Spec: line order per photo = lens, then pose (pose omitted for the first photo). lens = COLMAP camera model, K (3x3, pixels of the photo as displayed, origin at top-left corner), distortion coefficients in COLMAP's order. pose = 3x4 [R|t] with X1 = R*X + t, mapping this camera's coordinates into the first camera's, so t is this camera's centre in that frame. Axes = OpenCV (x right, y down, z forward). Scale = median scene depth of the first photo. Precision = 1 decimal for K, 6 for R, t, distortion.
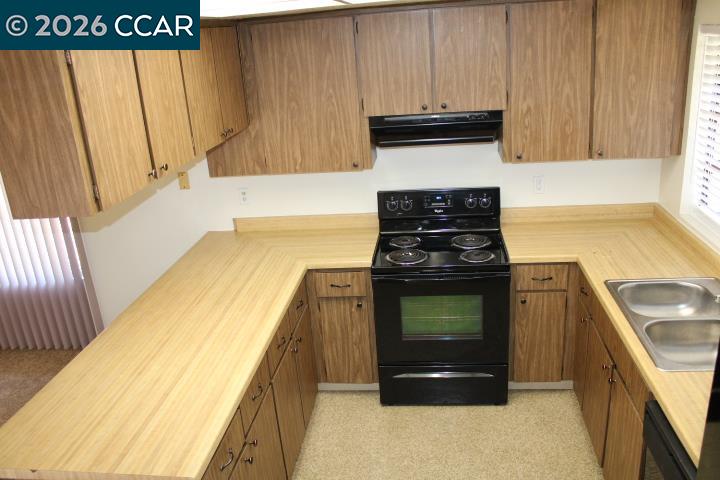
lens RADIAL K [[603.2, 0, 353.3], [0, 603.2, 240.9], [0, 0, 1]] dist [-0.172847, 0.167000]
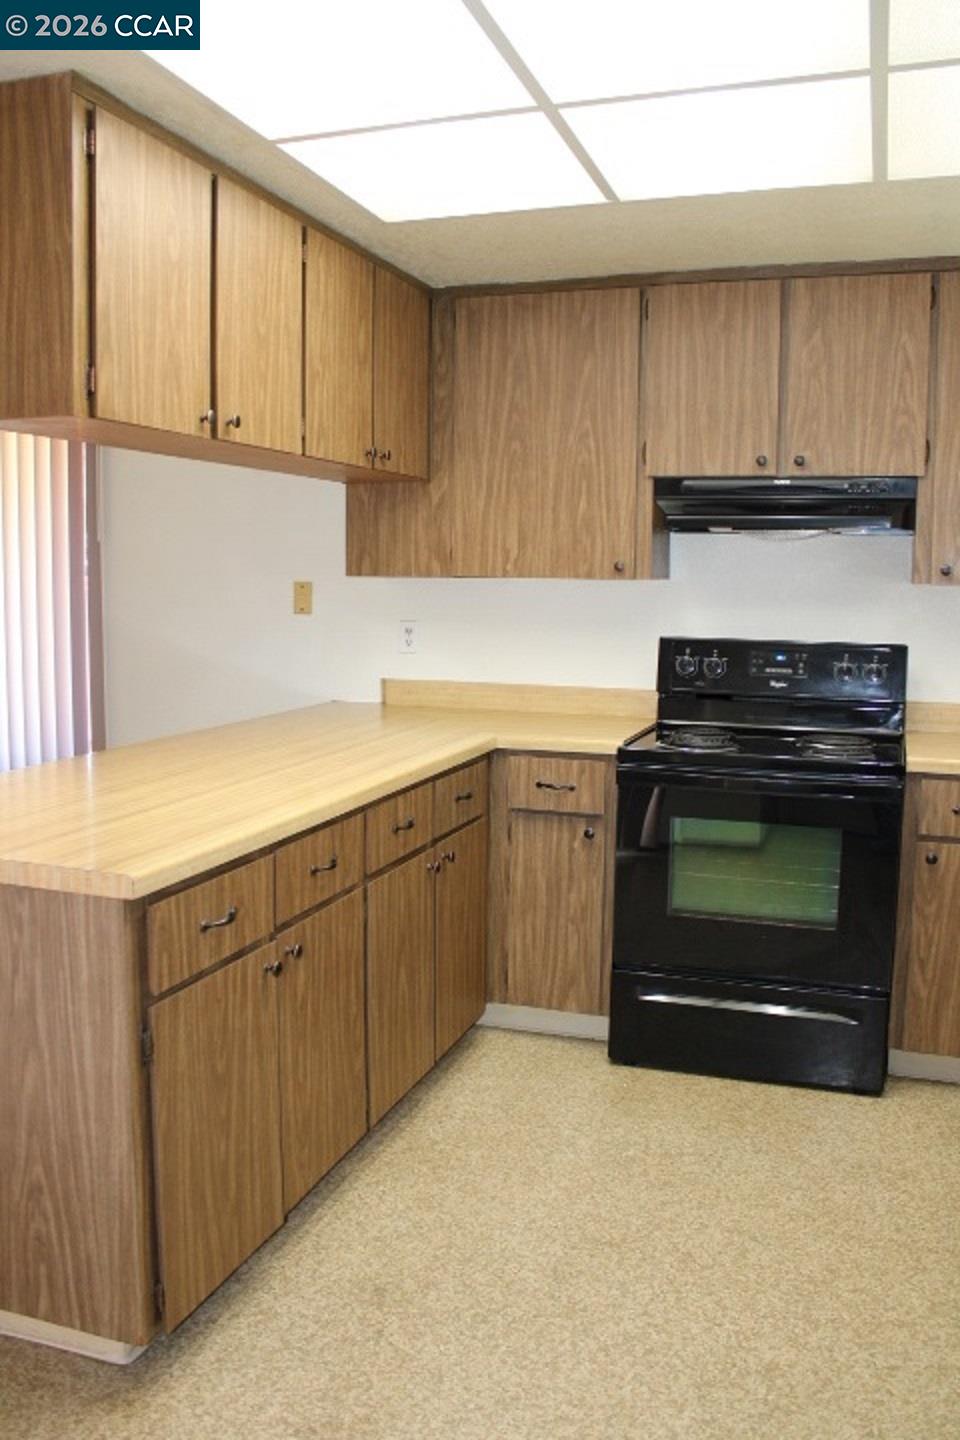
lens RADIAL K [[1206.4, 0, 480.0], [0, 1206.4, 720.0], [0, 0, 1]] dist [-0.172847, 0.167000]
pose [[0.974908, 0.112985, -0.191804, 0.103497], [-0.150984, 0.968754, -0.196772, 0.228894], [0.163579, 0.220794, 0.961505, 0.024885]]
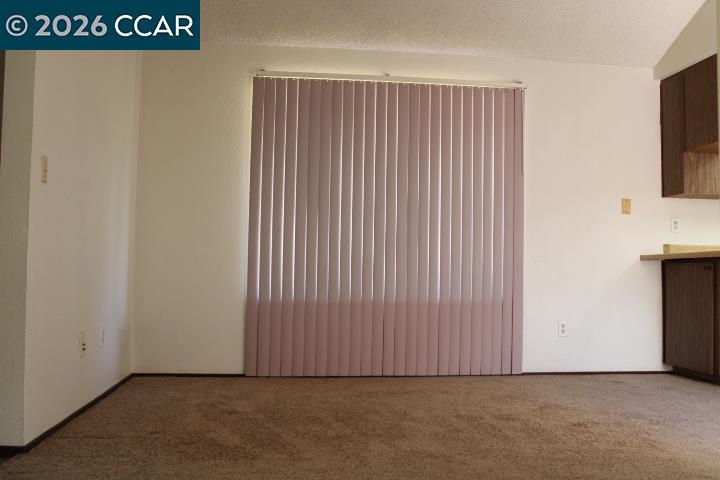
lens RADIAL K [[699.9, 0, 360.0], [0, 699.9, 240.0], [0, 0, 1]] dist [-0.099673, 0.032098]
pose [[0.963259, 0.106376, 0.246608, -1.291135], [-0.003936, 0.923709, -0.383074, 0.543885], [-0.268544, 0.368029, 0.890190, 0.007793]]
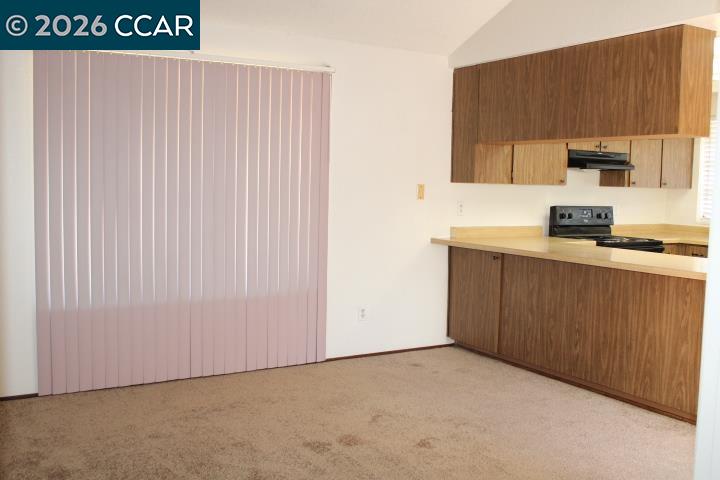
lens RADIAL K [[699.9, 0, 360.0], [0, 699.9, 240.0], [0, 0, 1]] dist [-0.099673, 0.032098]
pose [[0.785388, 0.045118, 0.617358, -1.452514], [0.124888, 0.965281, -0.229424, 0.343016], [-0.606275, 0.257288, 0.752485, 0.086290]]
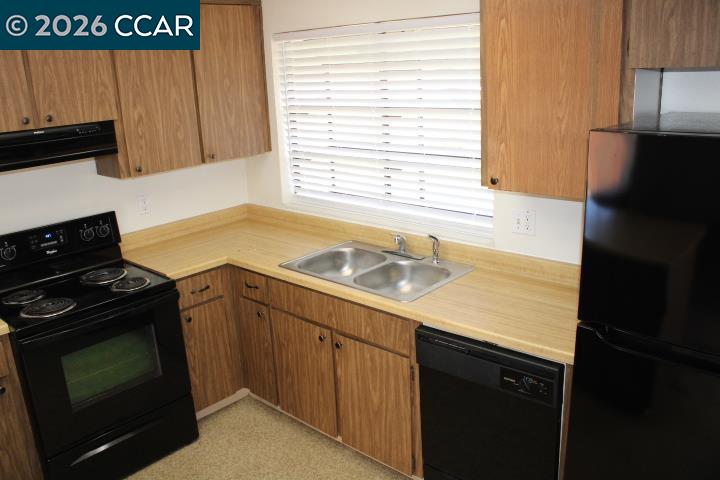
lens RADIAL K [[603.2, 0, 353.3], [0, 603.2, 240.9], [0, 0, 1]] dist [-0.172847, 0.167000]
pose [[0.582321, -0.177696, 0.793301, -0.268709], [0.274358, 0.961526, 0.013986, 0.041334], [-0.765265, 0.209504, 0.608669, 0.219226]]
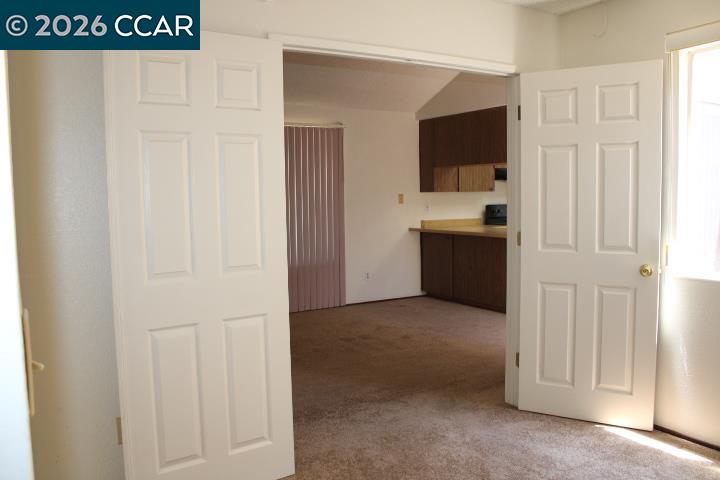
lens RADIAL K [[603.2, 0, 353.3], [0, 603.2, 240.9], [0, 0, 1]] dist [-0.172847, 0.167000]
pose [[0.790507, 0.017891, 0.612192, -1.841429], [0.158626, 0.959484, -0.232869, 0.518263], [-0.591555, 0.281194, 0.755641, -0.337731]]
